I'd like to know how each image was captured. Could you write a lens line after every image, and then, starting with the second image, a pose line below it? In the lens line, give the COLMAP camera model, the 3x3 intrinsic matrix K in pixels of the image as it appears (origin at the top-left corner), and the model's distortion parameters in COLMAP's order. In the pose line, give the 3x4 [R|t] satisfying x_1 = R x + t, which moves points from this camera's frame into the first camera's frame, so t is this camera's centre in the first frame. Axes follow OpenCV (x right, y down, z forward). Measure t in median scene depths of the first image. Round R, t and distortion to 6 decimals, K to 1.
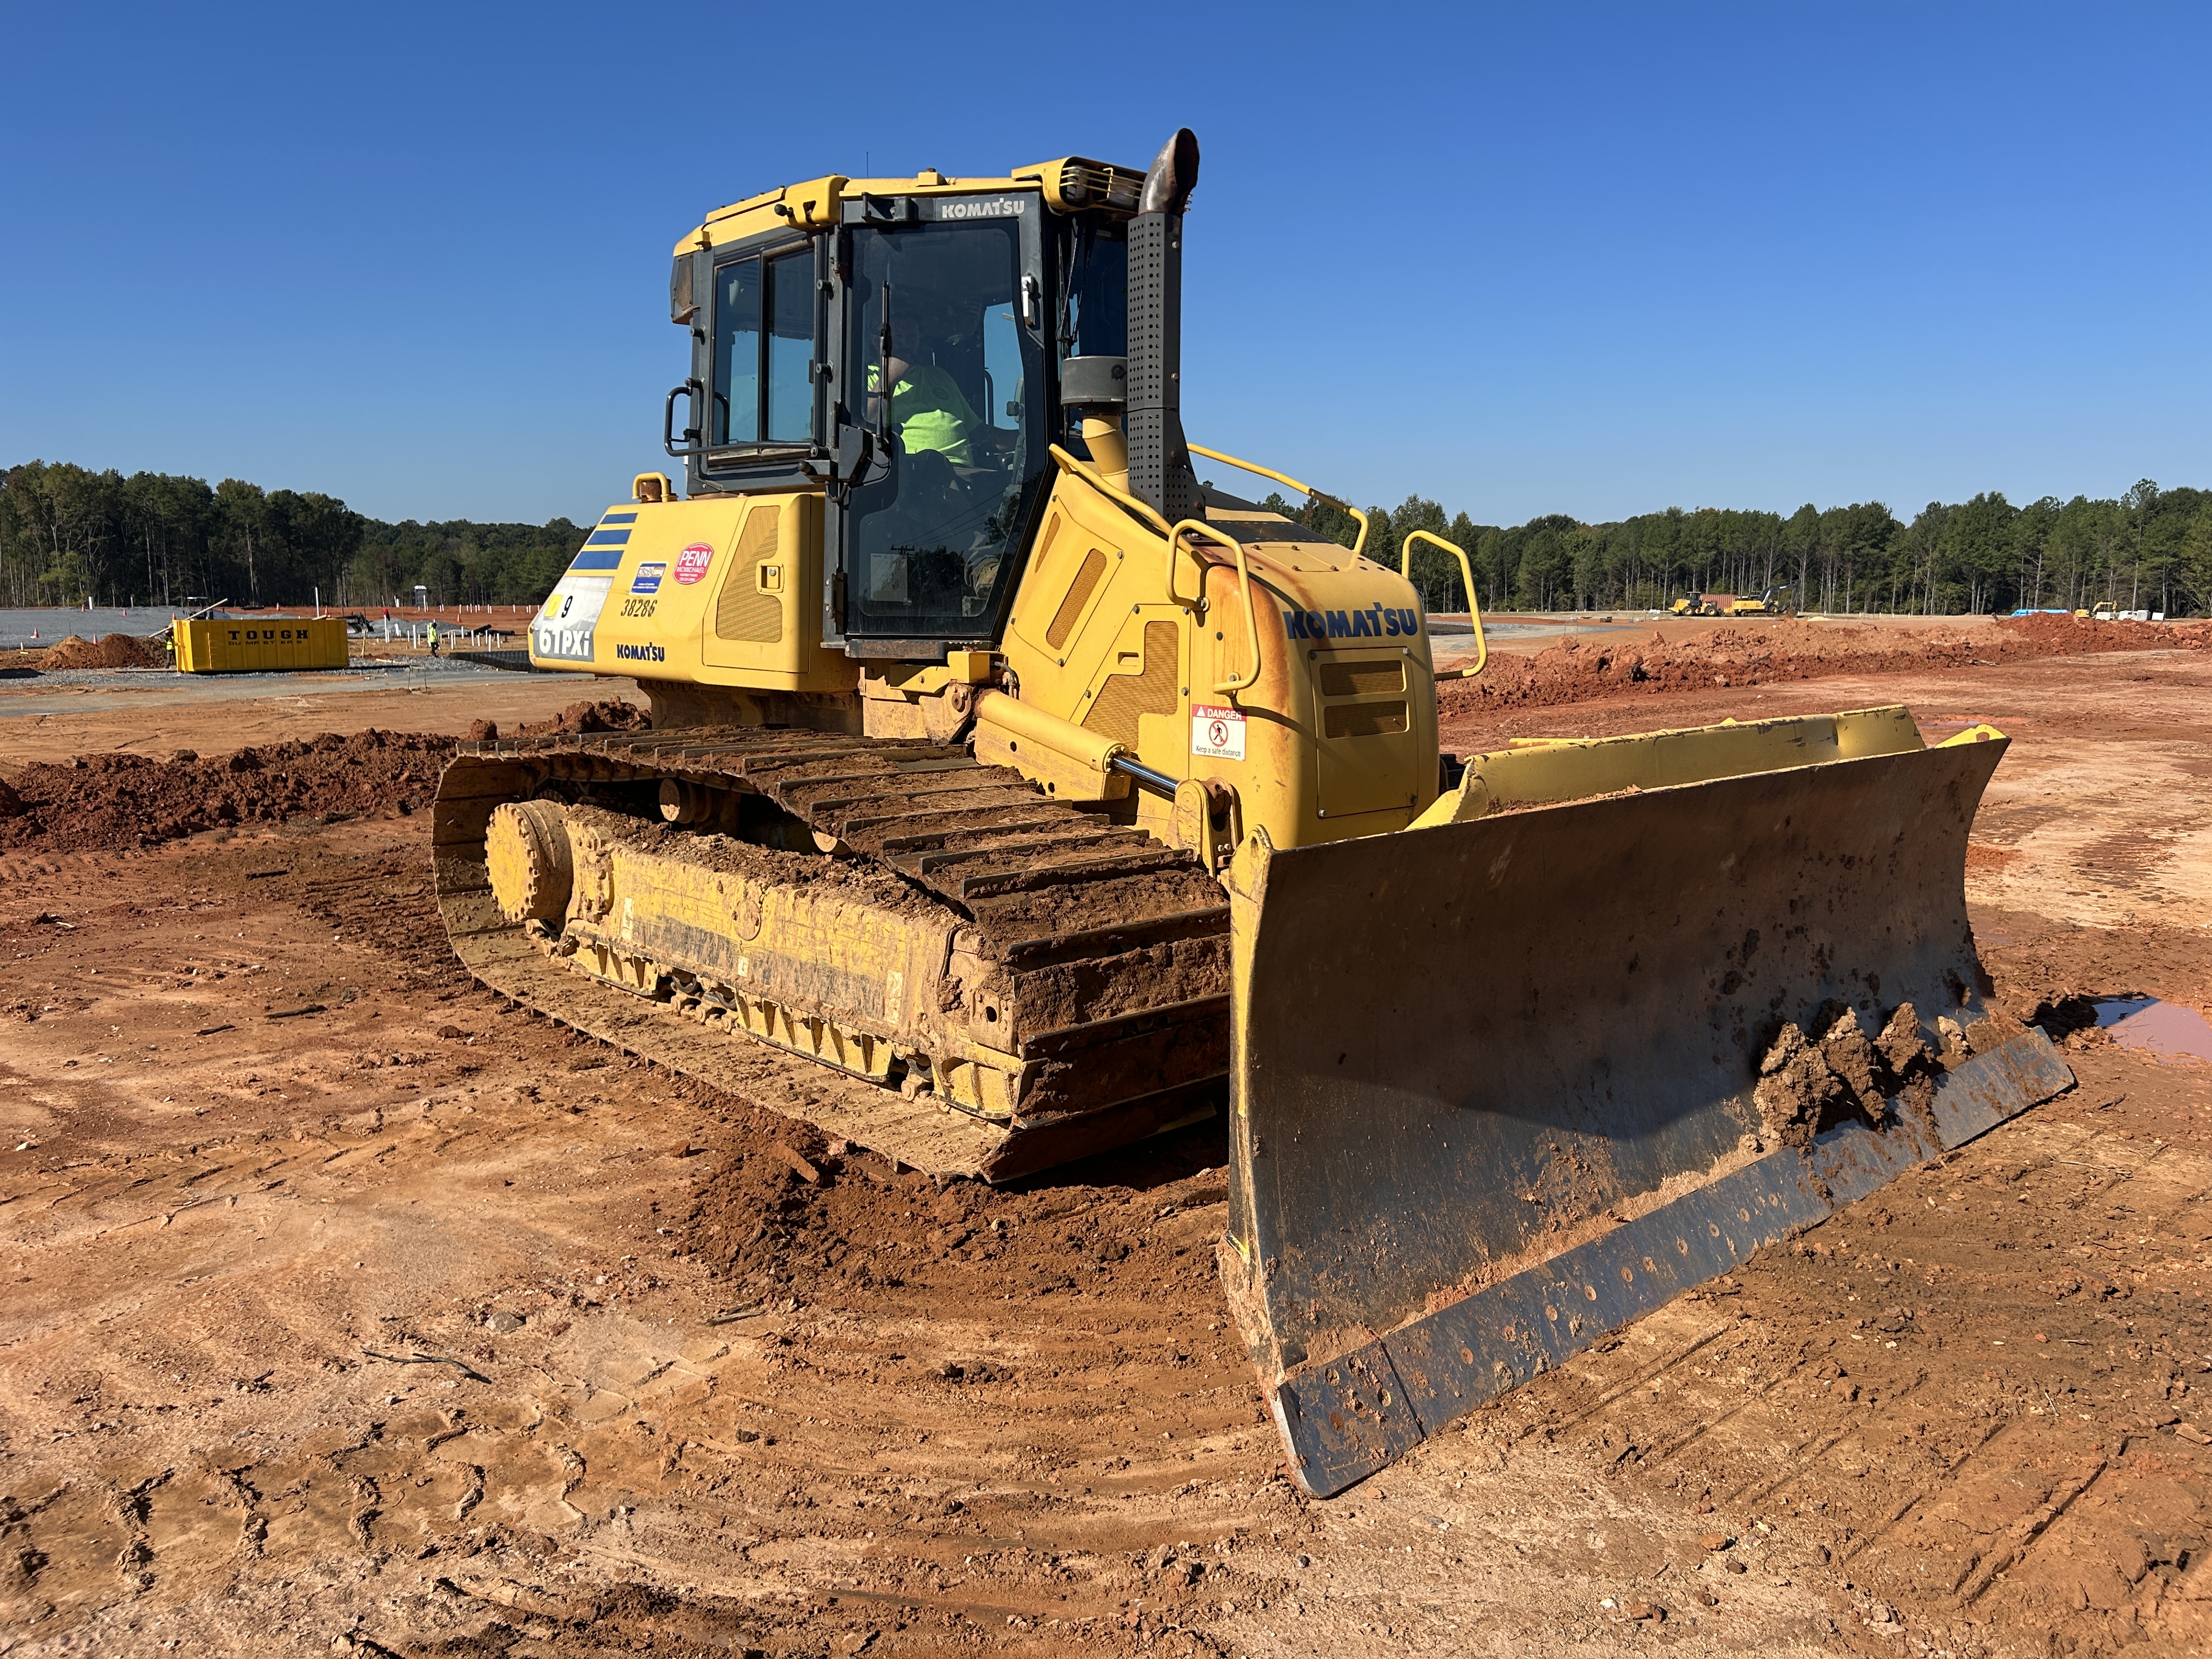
lens RADIAL K [[1663.8, 0, 1126.6], [0, 1663.8, 810.9], [0, 0, 1]] dist [0.049741, -0.054767]
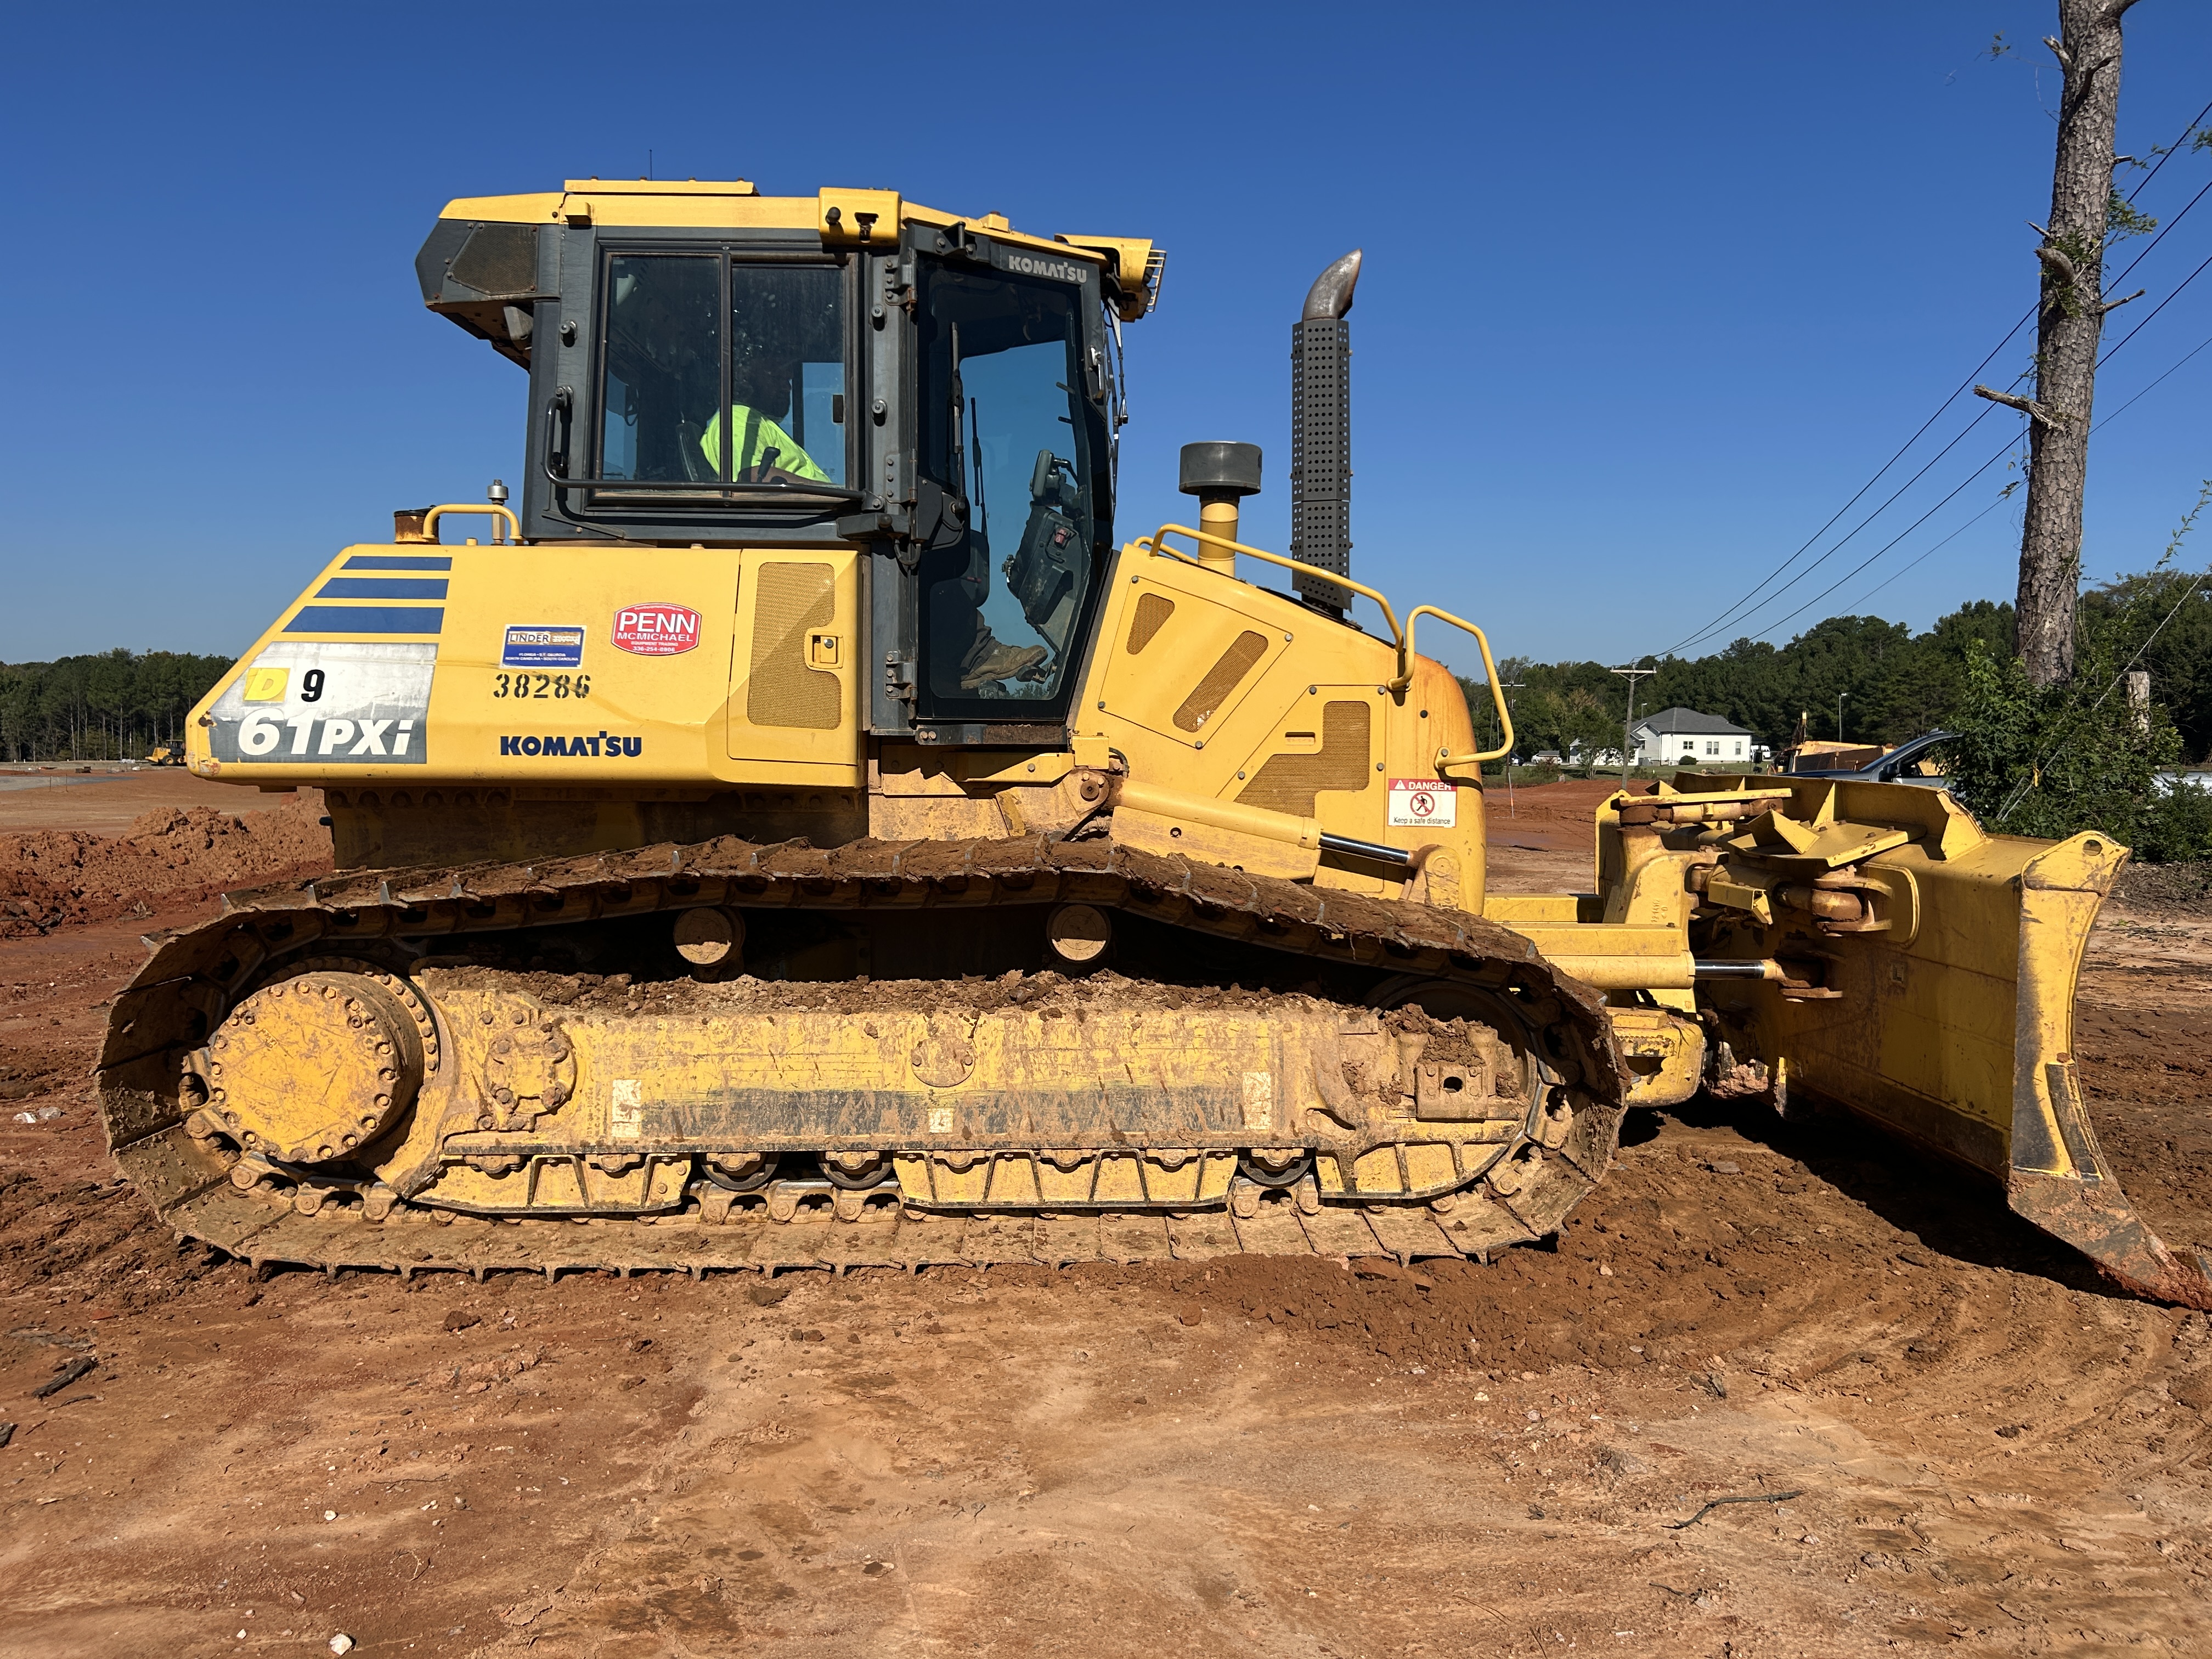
lens RADIAL K [[1663.8, 0, 1126.6], [0, 1663.8, 810.9], [0, 0, 1]] dist [0.049741, -0.054767]
pose [[0.653349, -0.030410, 0.756446, -0.539953], [0.097945, 0.994191, -0.044628, -0.007864], [-0.750695, 0.103248, 0.652532, 0.269005]]
